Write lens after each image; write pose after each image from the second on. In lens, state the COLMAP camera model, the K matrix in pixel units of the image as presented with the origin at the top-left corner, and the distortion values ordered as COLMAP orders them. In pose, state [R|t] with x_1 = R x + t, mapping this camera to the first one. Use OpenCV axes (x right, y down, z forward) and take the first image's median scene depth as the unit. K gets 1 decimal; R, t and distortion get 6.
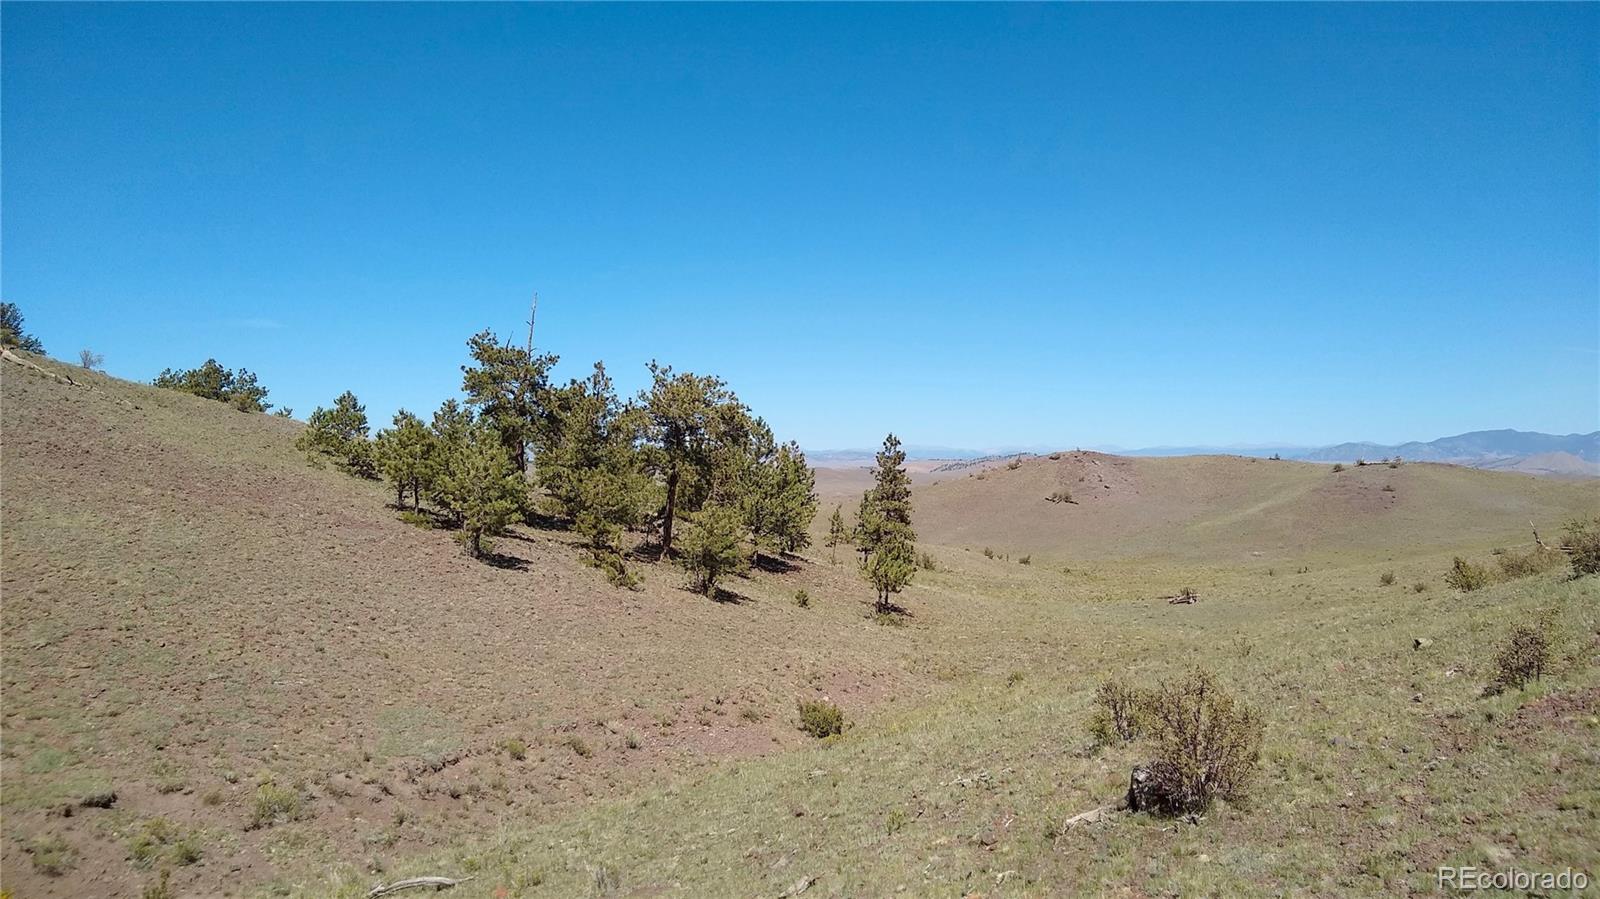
lens RADIAL K [[1245.6, 0, 799.8], [0, 1245.6, 445.5], [0, 0, 1]] dist [-0.002134, -0.012573]
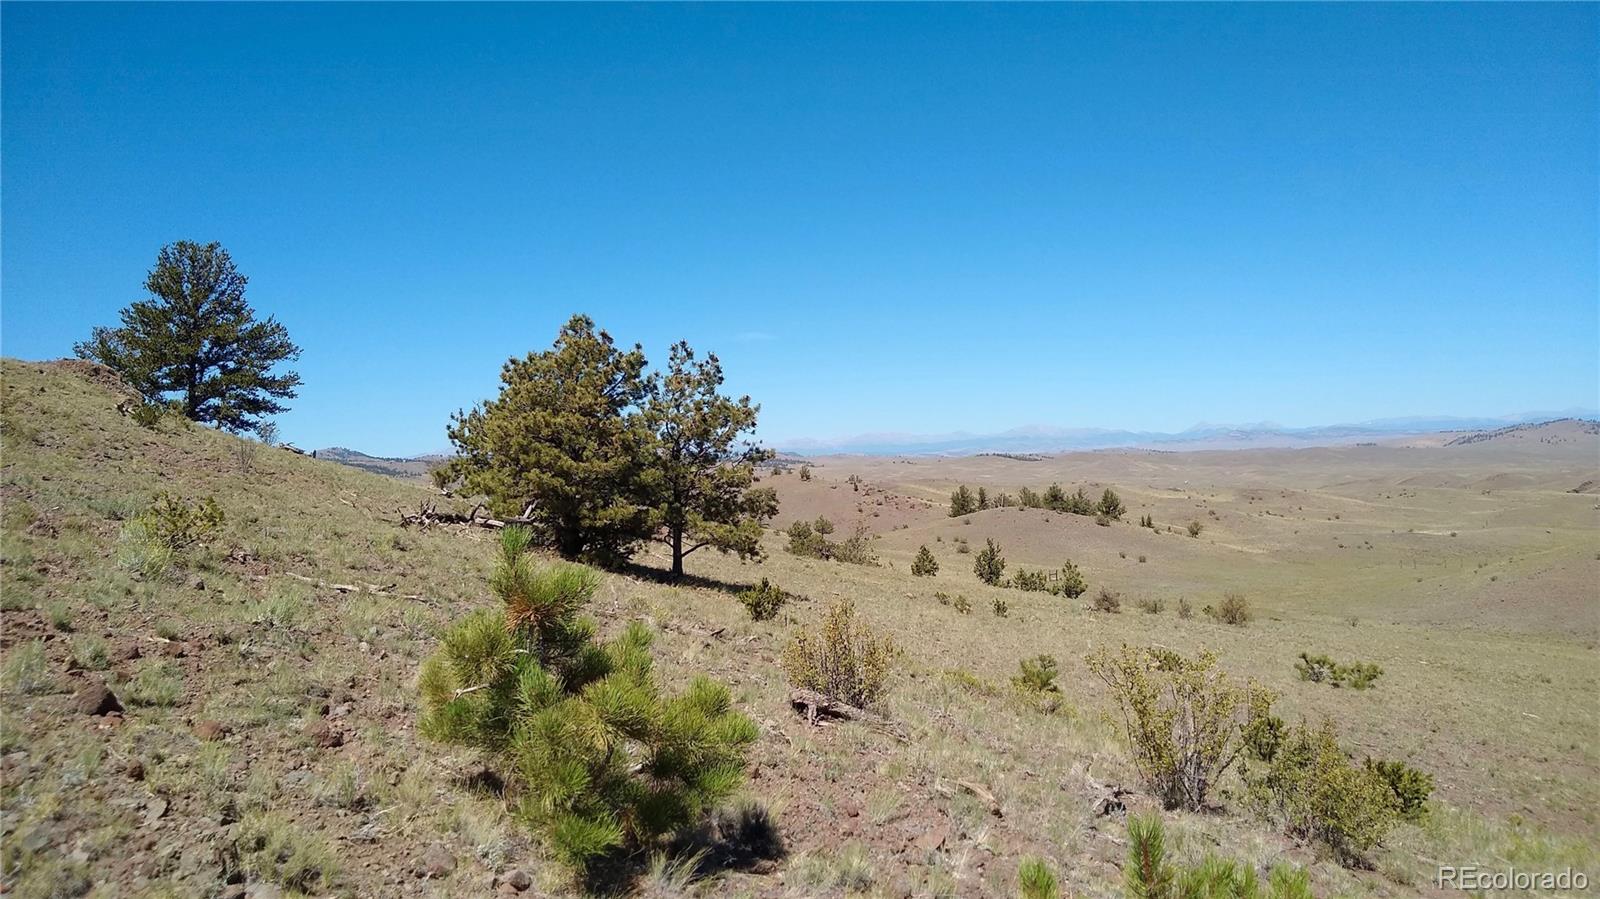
lens RADIAL K [[1245.6, 0, 802.7], [0, 1245.6, 450.6], [0, 0, 1]] dist [-0.002134, -0.012573]
pose [[0.934580, -0.046264, -0.352732, -0.313337], [0.050494, 0.998720, 0.002796, -0.034409], [0.352151, -0.020424, 0.935720, 0.726317]]
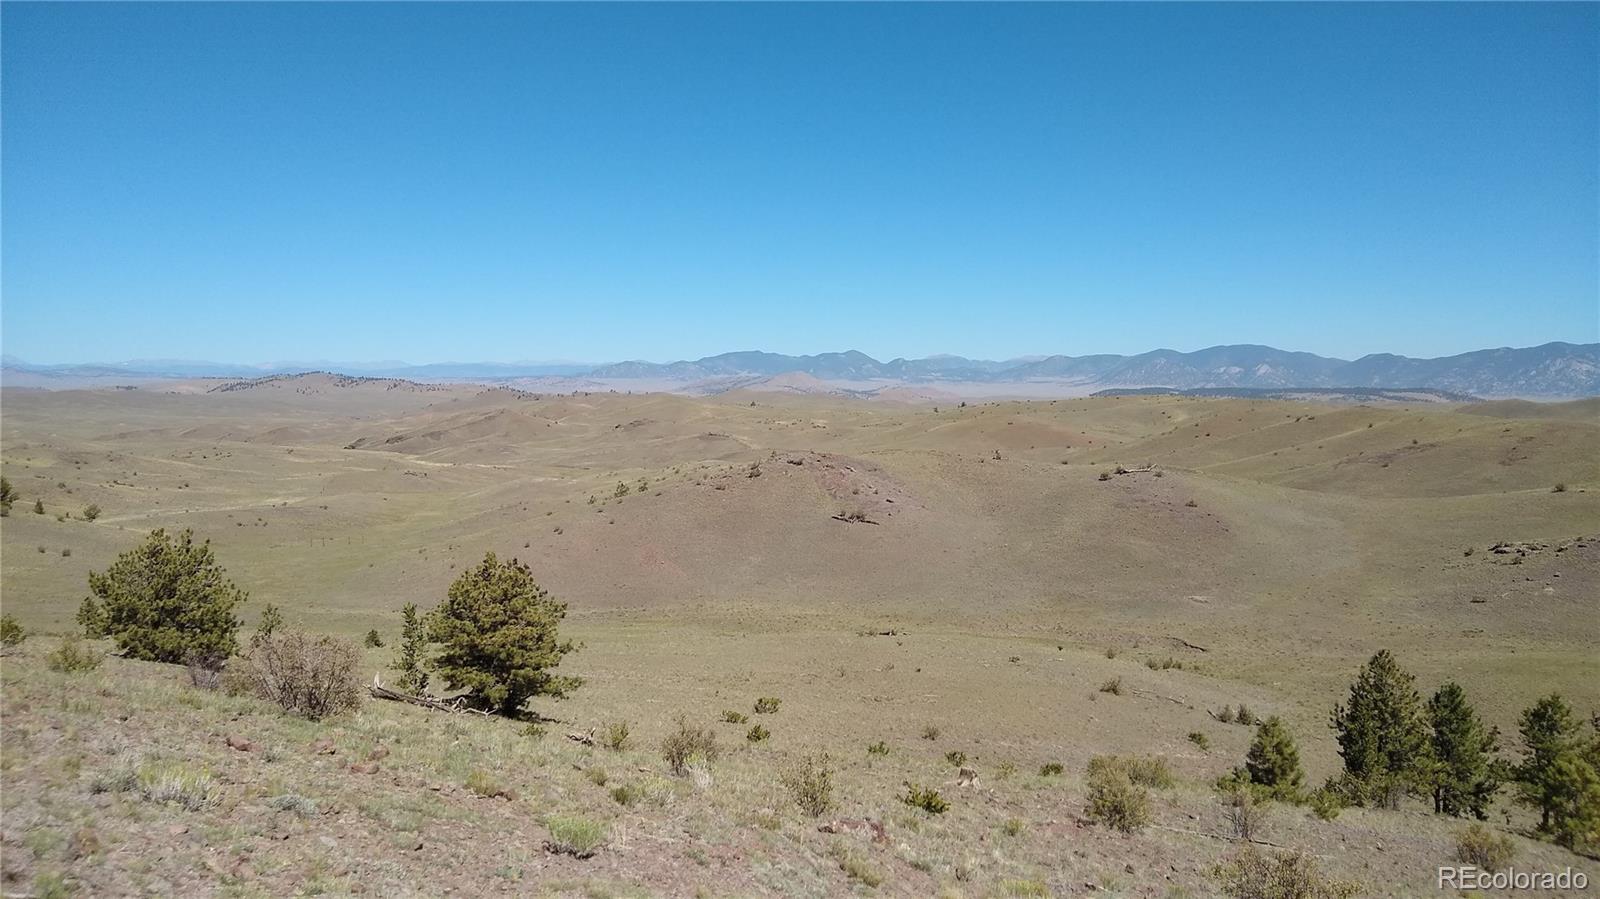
lens RADIAL K [[1245.6, 0, 818.3], [0, 1245.6, 440.5], [0, 0, 1]] dist [-0.002134, -0.012573]
pose [[0.836859, -0.025994, 0.546802, -0.616477], [-0.009531, 0.998029, 0.062031, -0.139241], [-0.547336, -0.057123, 0.834961, 0.557626]]
